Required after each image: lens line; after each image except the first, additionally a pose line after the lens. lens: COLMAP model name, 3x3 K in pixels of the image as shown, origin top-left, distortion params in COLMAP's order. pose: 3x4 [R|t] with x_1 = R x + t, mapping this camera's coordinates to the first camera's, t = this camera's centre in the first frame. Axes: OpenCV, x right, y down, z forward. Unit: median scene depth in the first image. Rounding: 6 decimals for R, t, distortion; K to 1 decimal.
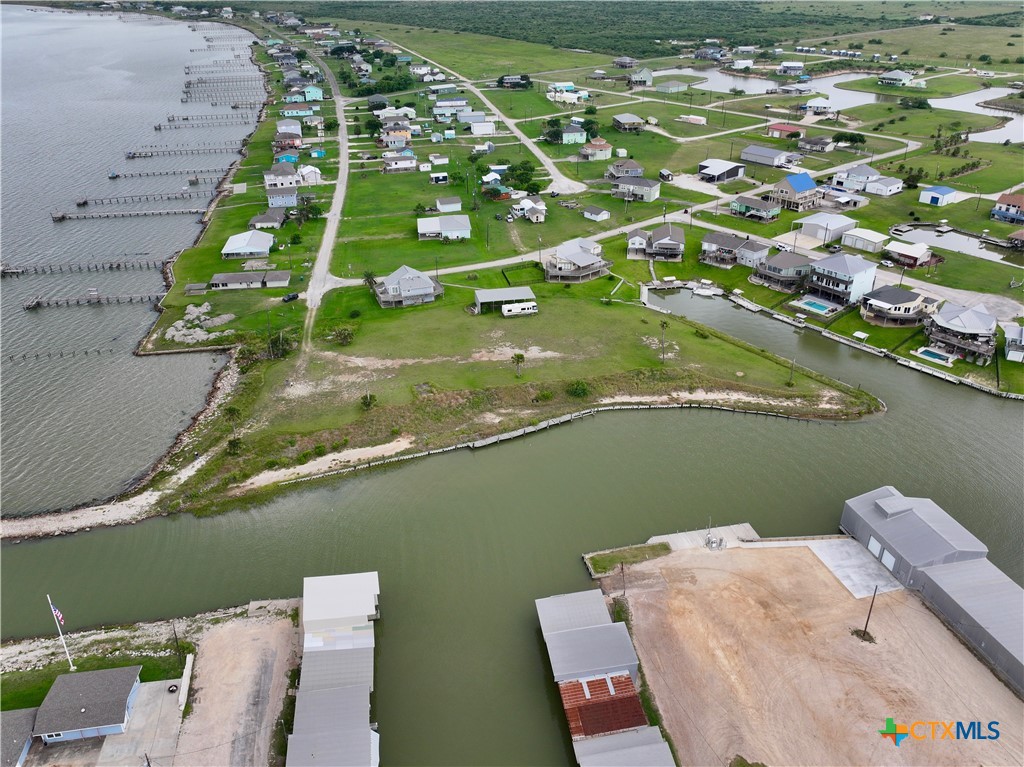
lens RADIAL K [[820.2, 0, 509.6], [0, 820.2, 386.6], [0, 0, 1]] dist [0.002296, 0.003029]
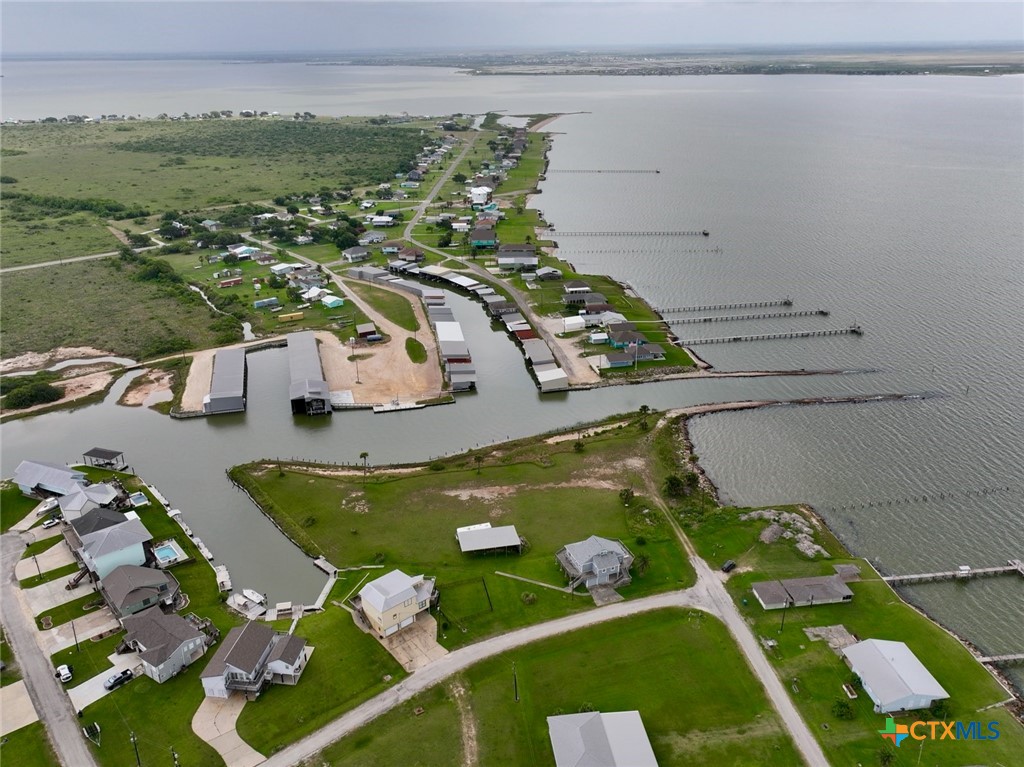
lens RADIAL K [[820.2, 0, 510.2], [0, 820.2, 383.9], [0, 0, 1]] dist [0.002296, 0.003029]
pose [[-0.999705, 0.022220, -0.009761, -0.025264], [0.006432, 0.630365, 0.776272, -0.956015], [0.023402, 0.775981, -0.630322, 1.443537]]
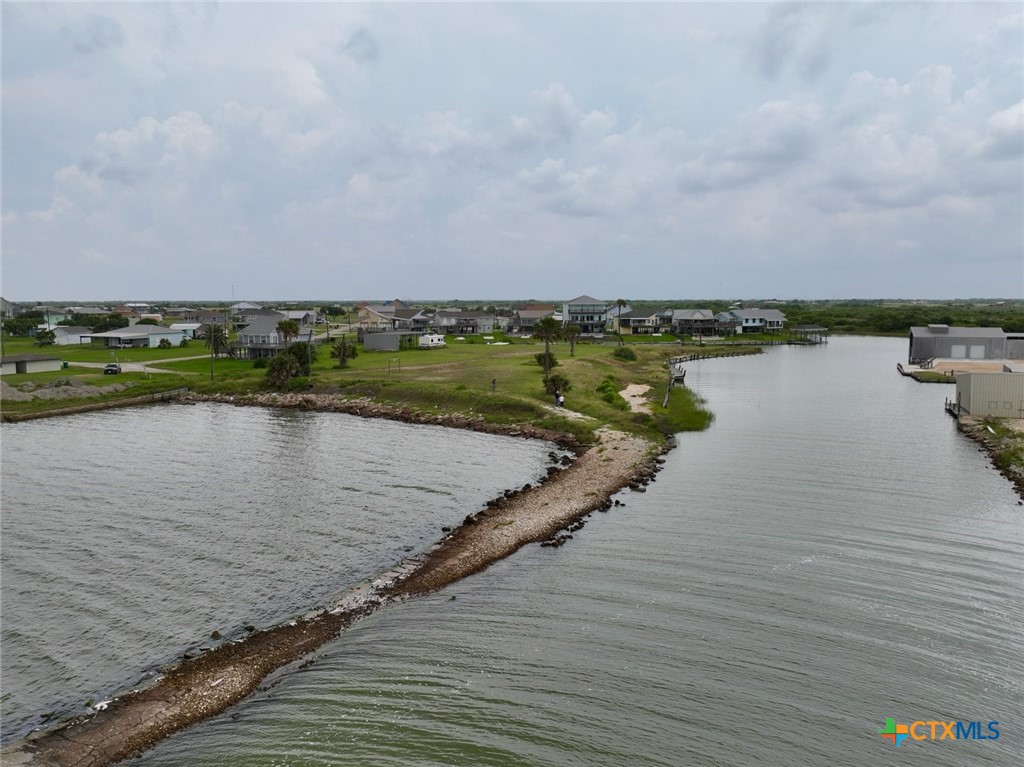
lens RADIAL K [[820.2, 0, 507.9], [0, 820.2, 372.6], [0, 0, 1]] dist [0.002296, 0.003029]
pose [[0.564694, -0.068757, 0.822431, -0.604178], [0.389273, 0.900897, -0.191965, 0.117156], [-0.727727, 0.428552, 0.535497, 0.498957]]
